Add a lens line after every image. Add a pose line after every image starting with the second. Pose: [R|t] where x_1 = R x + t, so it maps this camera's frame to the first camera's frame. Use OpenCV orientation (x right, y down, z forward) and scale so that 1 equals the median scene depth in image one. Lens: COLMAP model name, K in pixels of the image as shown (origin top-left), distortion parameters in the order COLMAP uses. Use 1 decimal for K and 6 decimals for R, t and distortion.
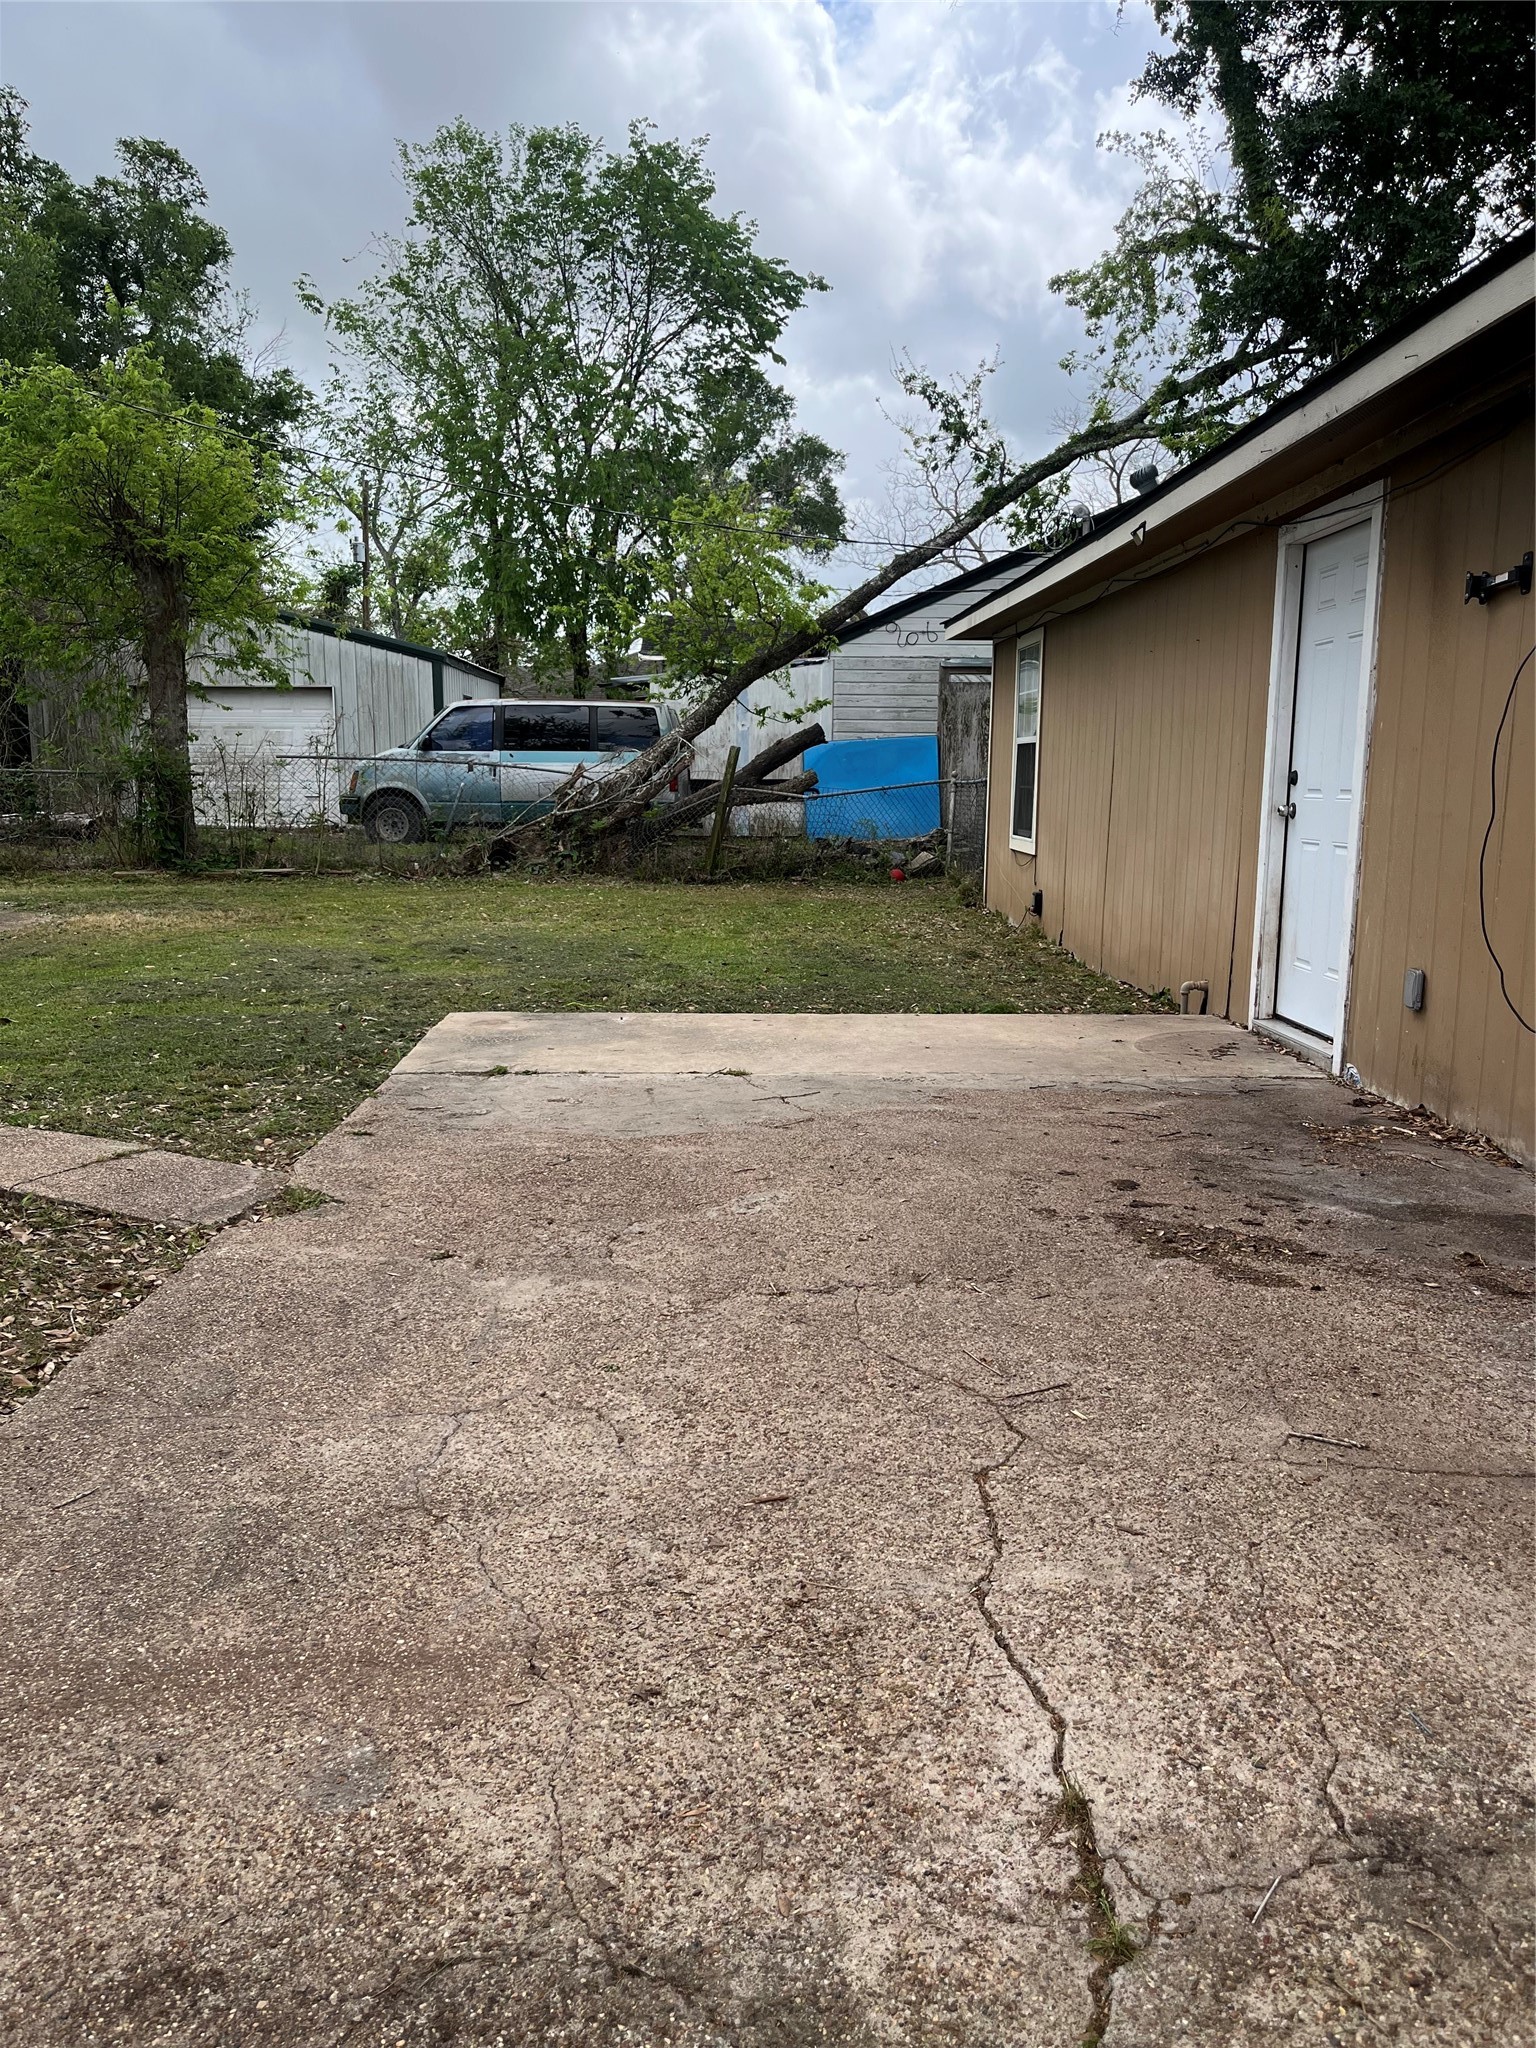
lens RADIAL K [[1566.6, 0, 770.0], [0, 1566.6, 1062.0], [0, 0, 1]] dist [0.030364, -0.039066]
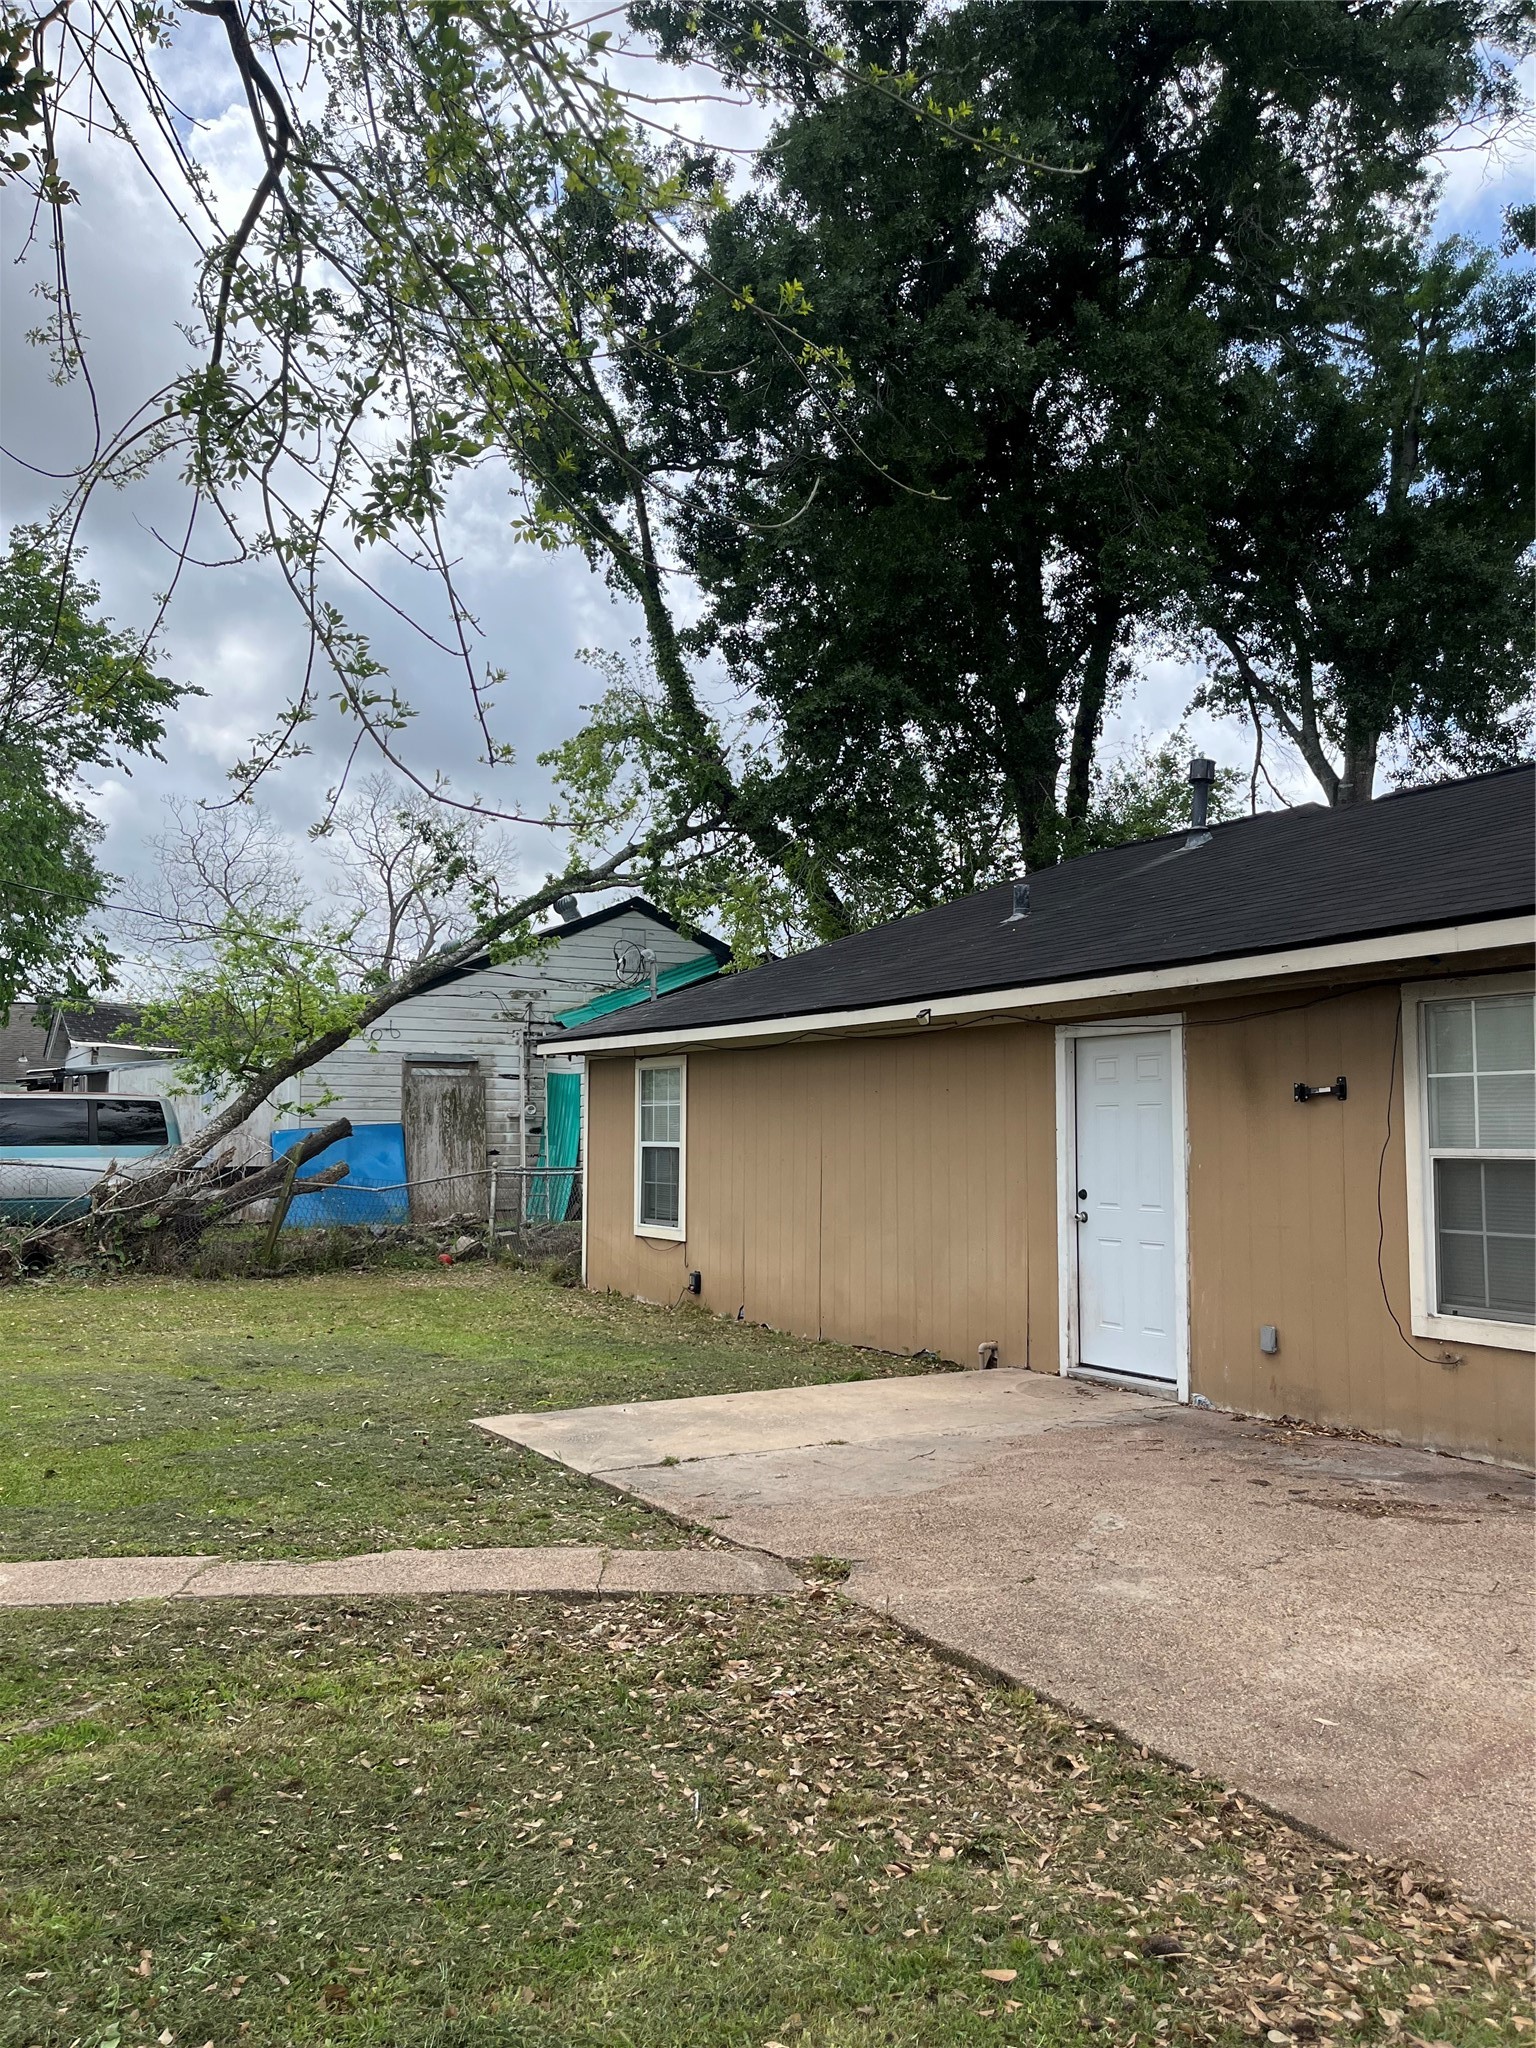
lens RADIAL K [[1566.6, 0, 770.0], [0, 1566.6, 1062.0], [0, 0, 1]] dist [0.030364, -0.039066]
pose [[0.879024, 0.012777, 0.476605, -0.580131], [0.094820, 0.974987, -0.201020, -0.036750], [-0.467253, 0.221893, 0.855826, -0.112932]]
